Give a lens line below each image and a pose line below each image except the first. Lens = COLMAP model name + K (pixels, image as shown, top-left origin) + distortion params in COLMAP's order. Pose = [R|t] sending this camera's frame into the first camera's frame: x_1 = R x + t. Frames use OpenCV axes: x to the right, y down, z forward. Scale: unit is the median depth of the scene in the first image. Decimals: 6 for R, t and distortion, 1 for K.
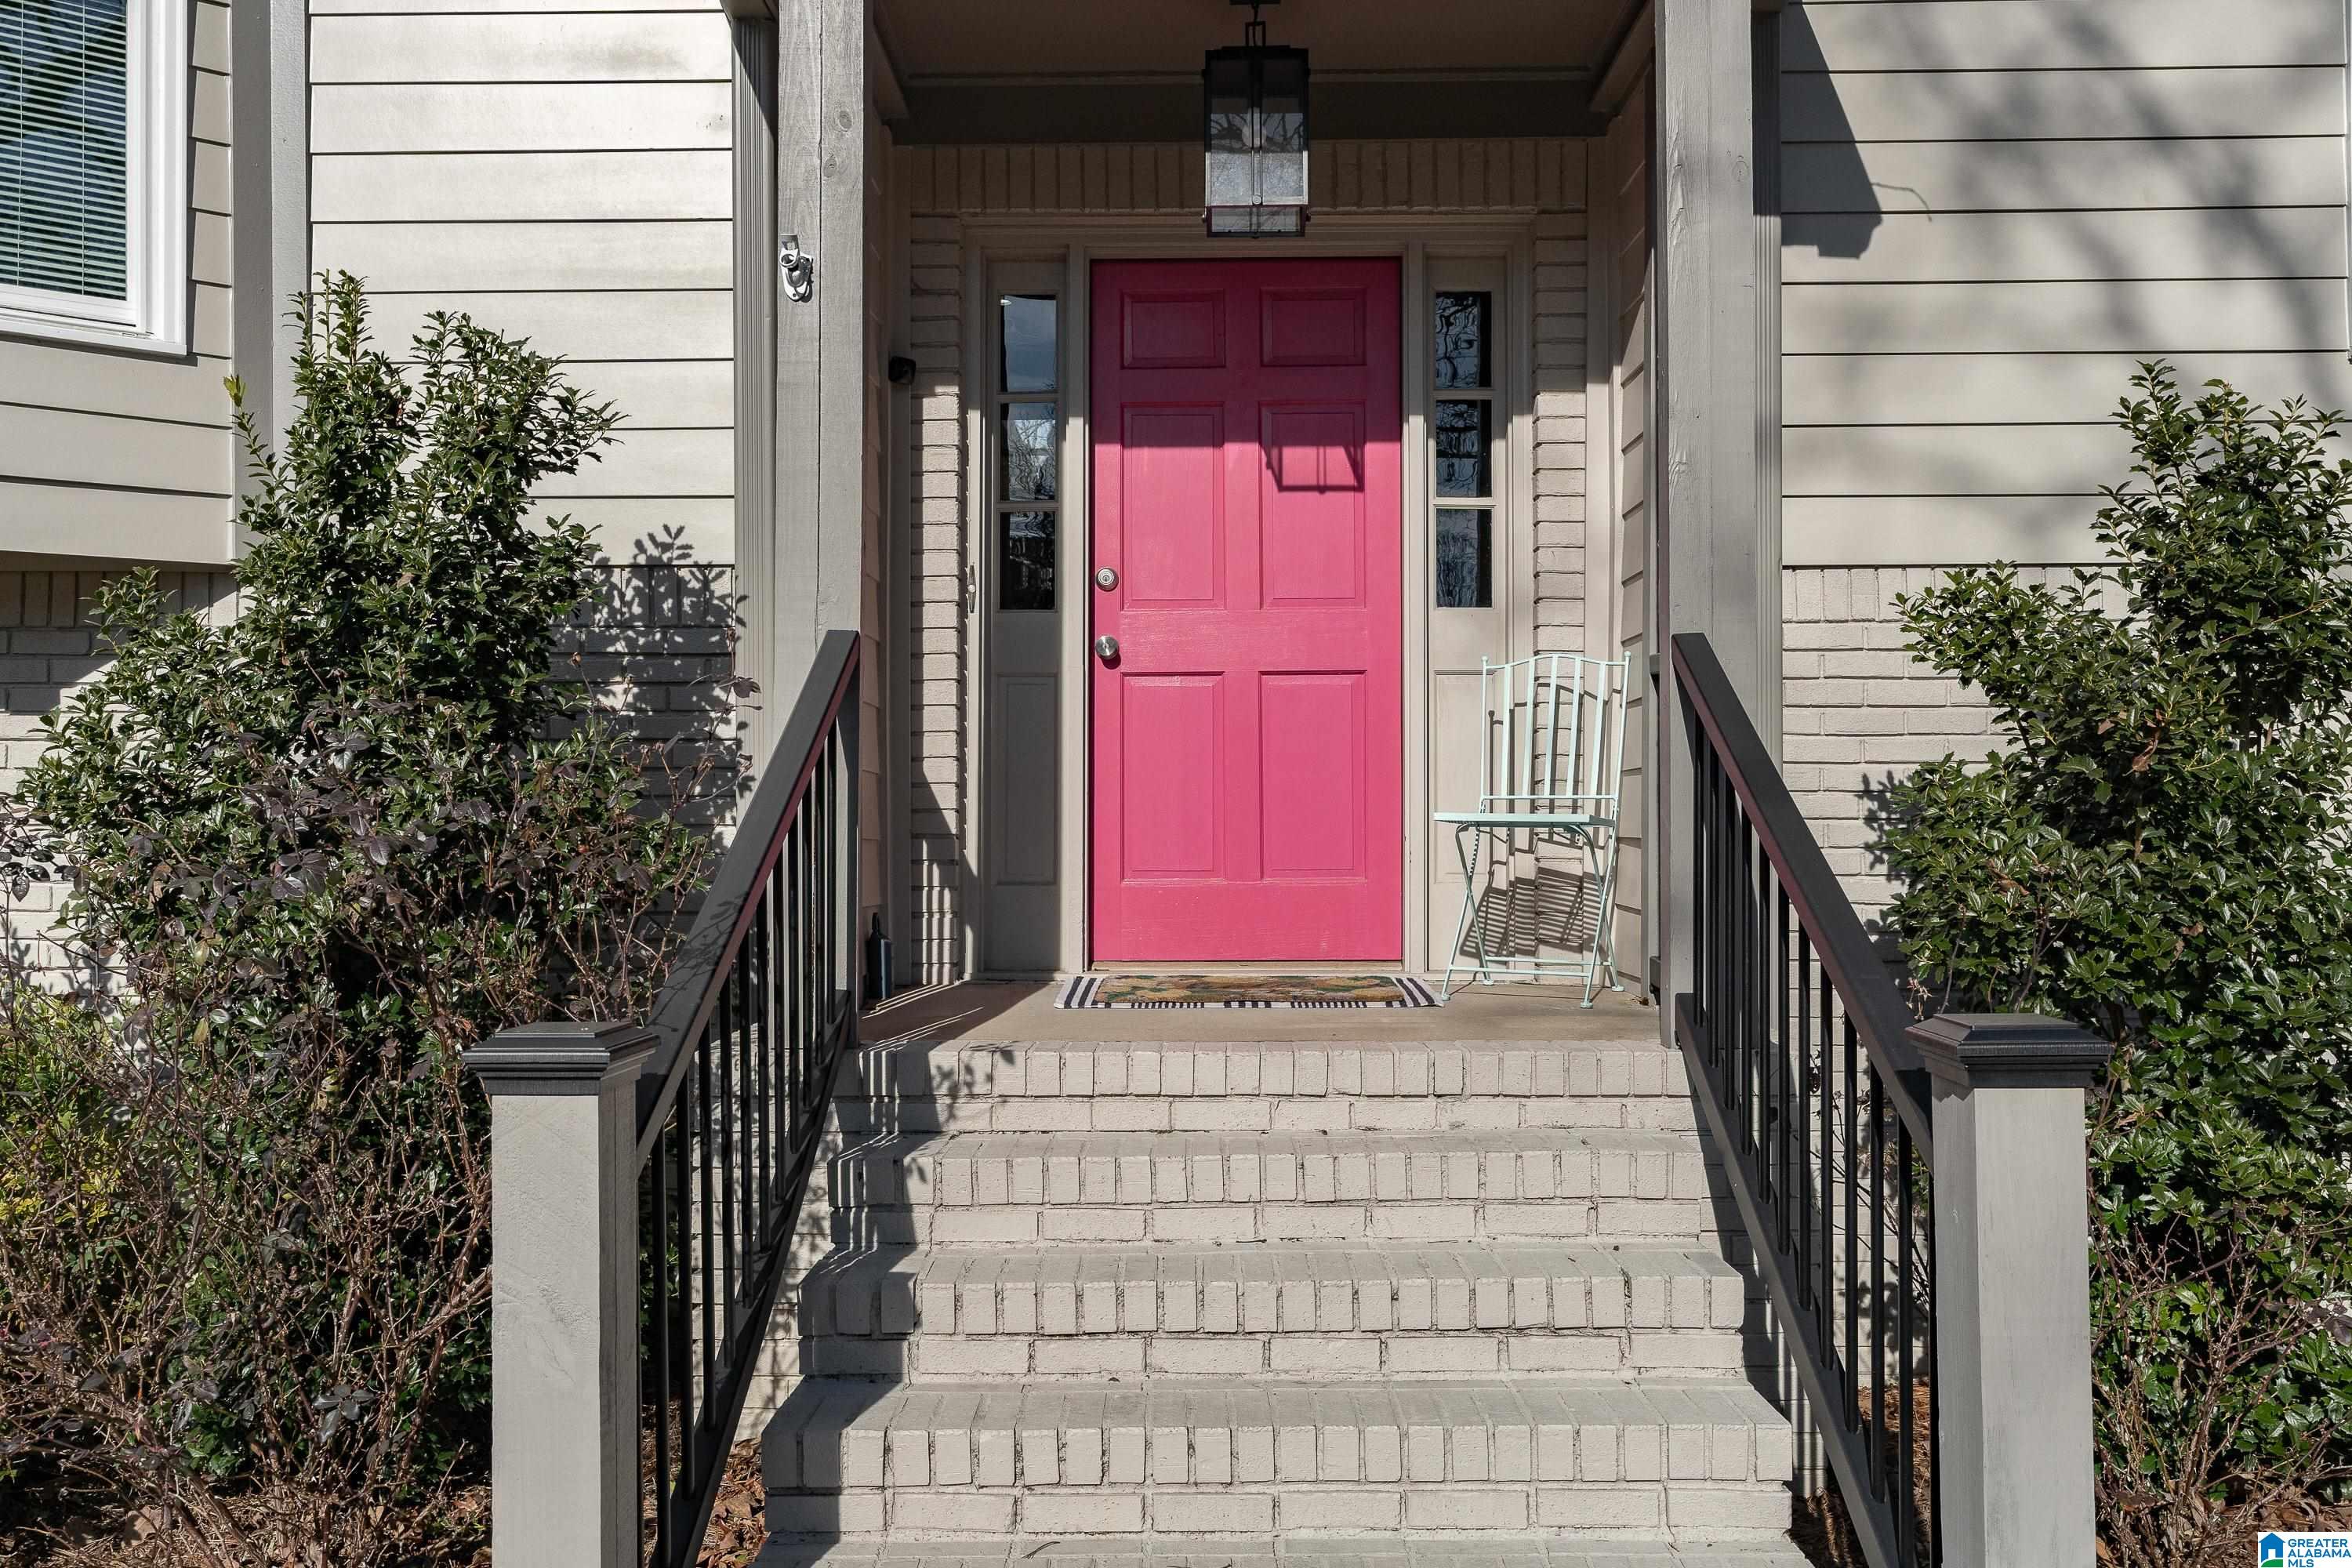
lens RADIAL K [[1974.2, 0, 1176.1], [0, 1974.2, 780.5], [0, 0, 1]] dist [-0.017407, -0.003703]
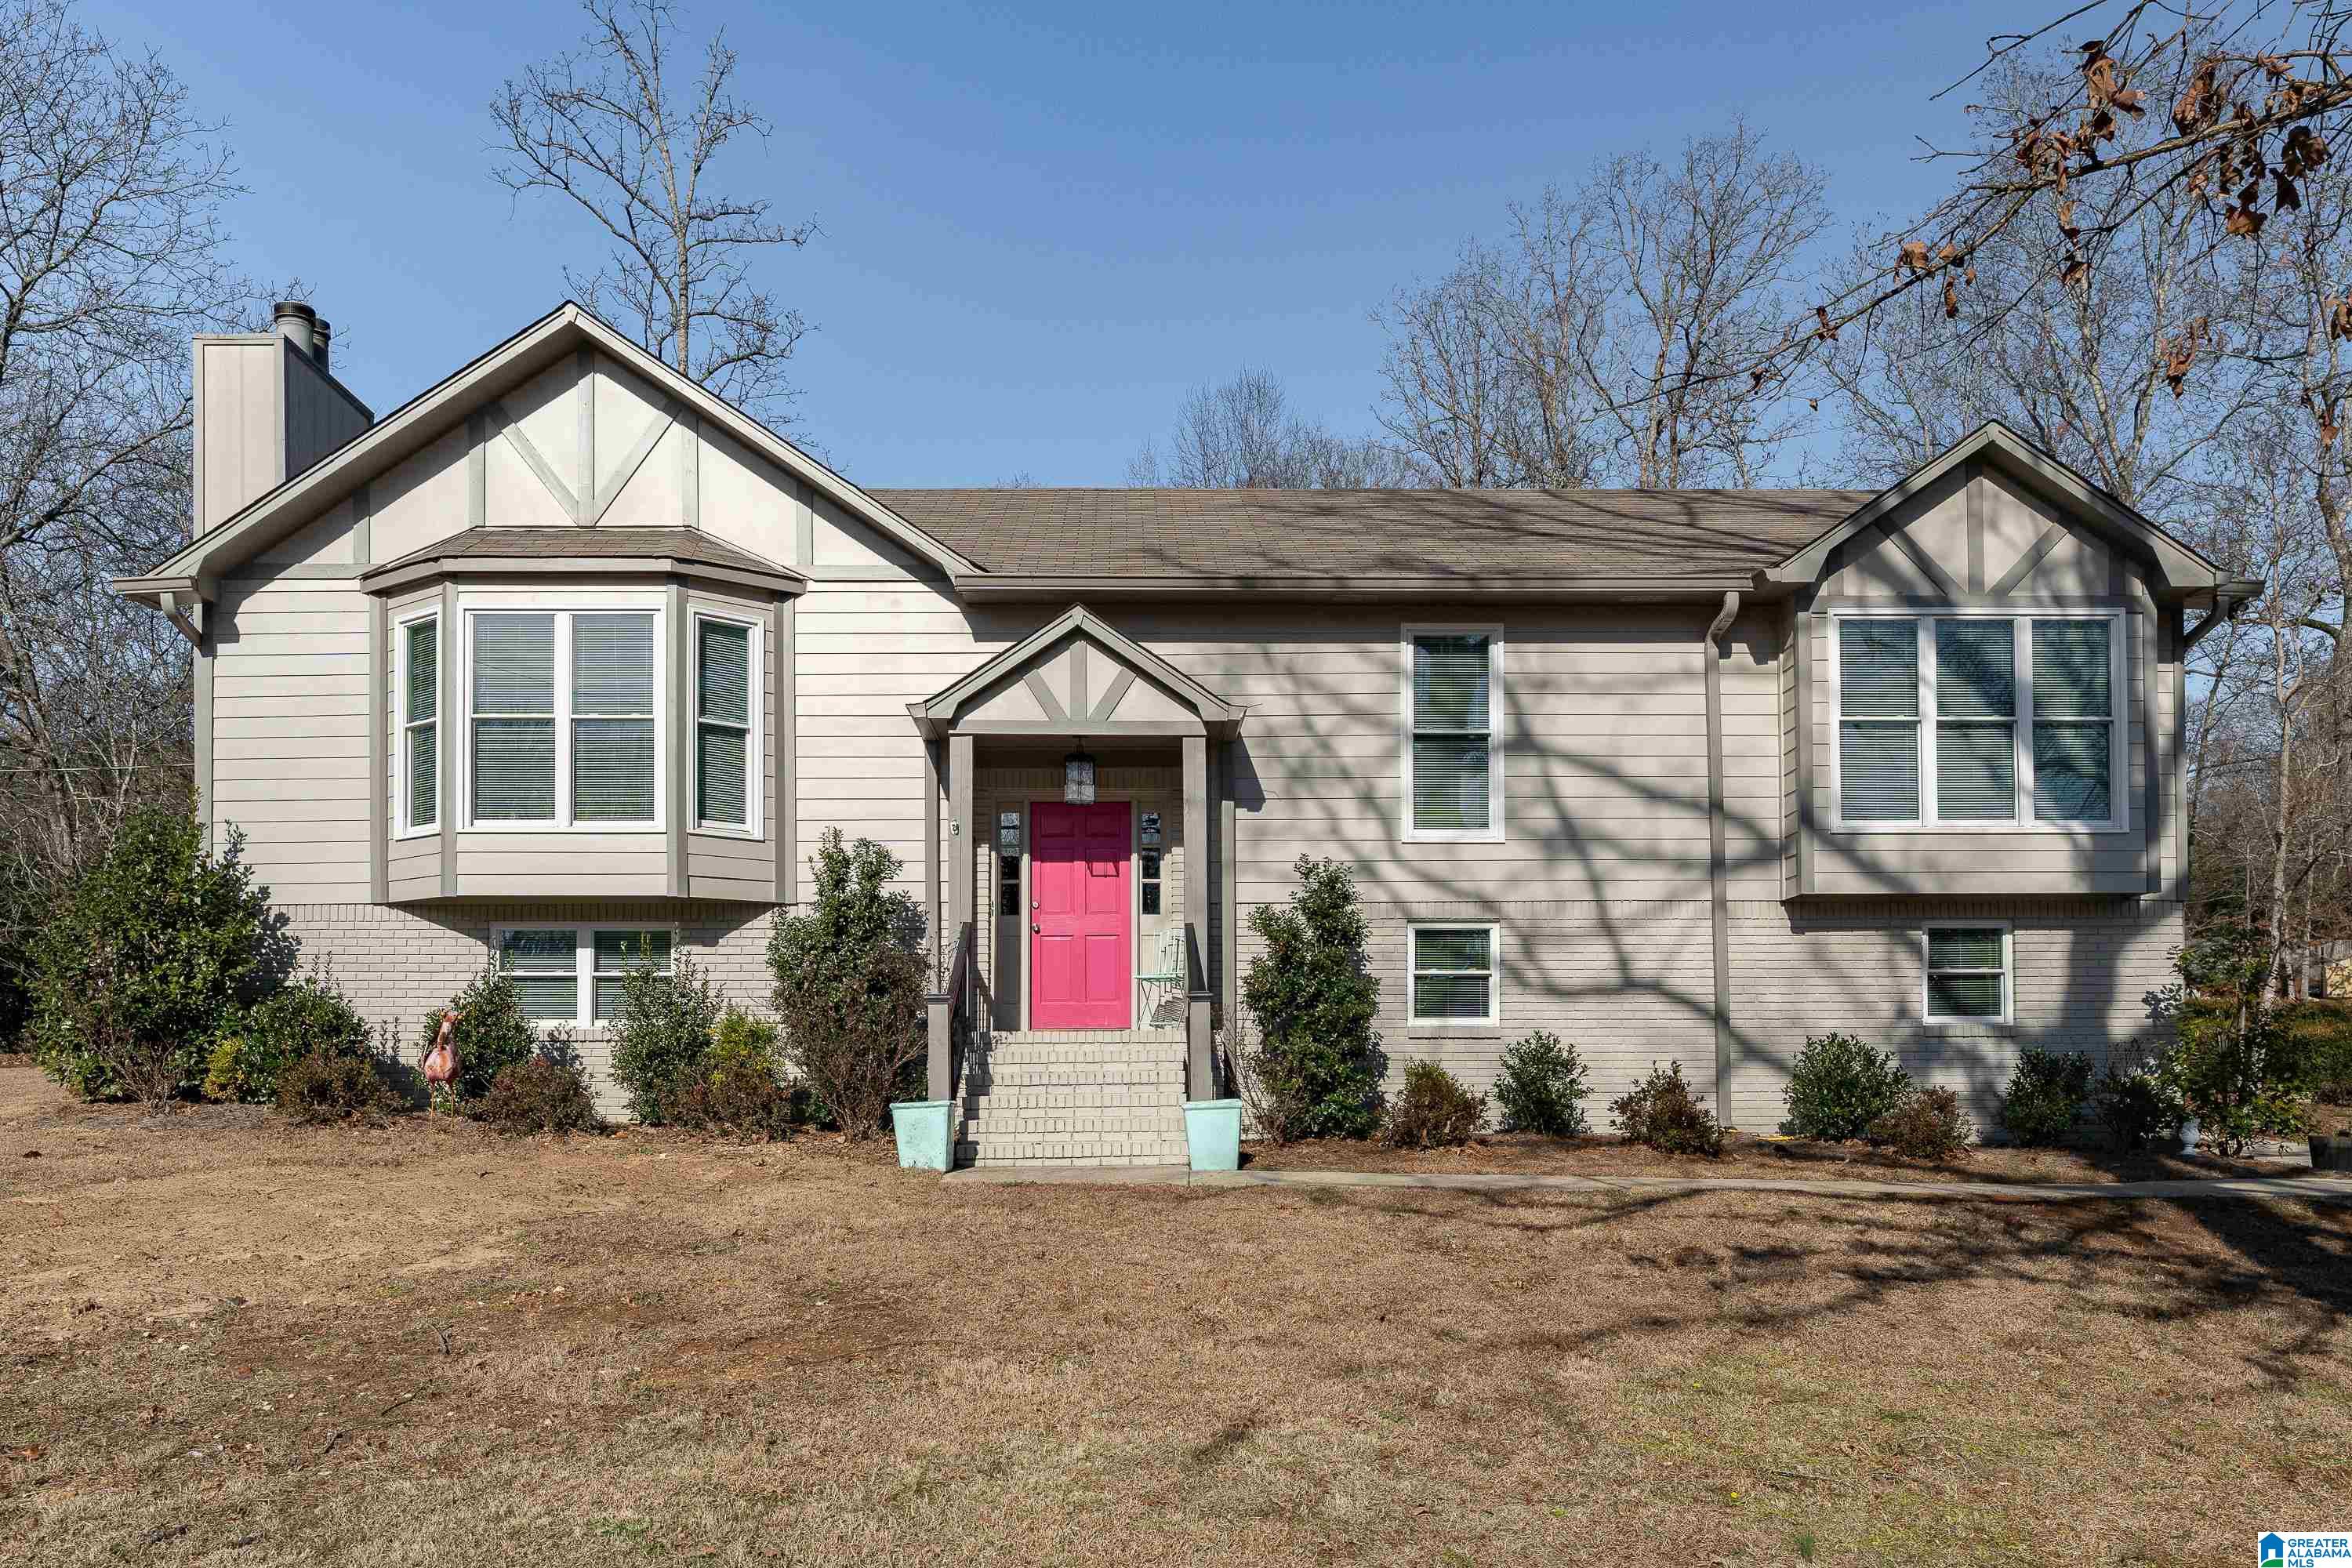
lens RADIAL K [[1668.9, 0, 1160.5], [0, 1668.9, 779.8], [0, 0, 1]] dist [-0.002048, 0.000121]
pose [[0.998862, 0.003074, 0.047604, 0.039045], [0.004413, 0.987688, -0.156374, 0.127220], [-0.047499, 0.156406, 0.986550, -1.807523]]
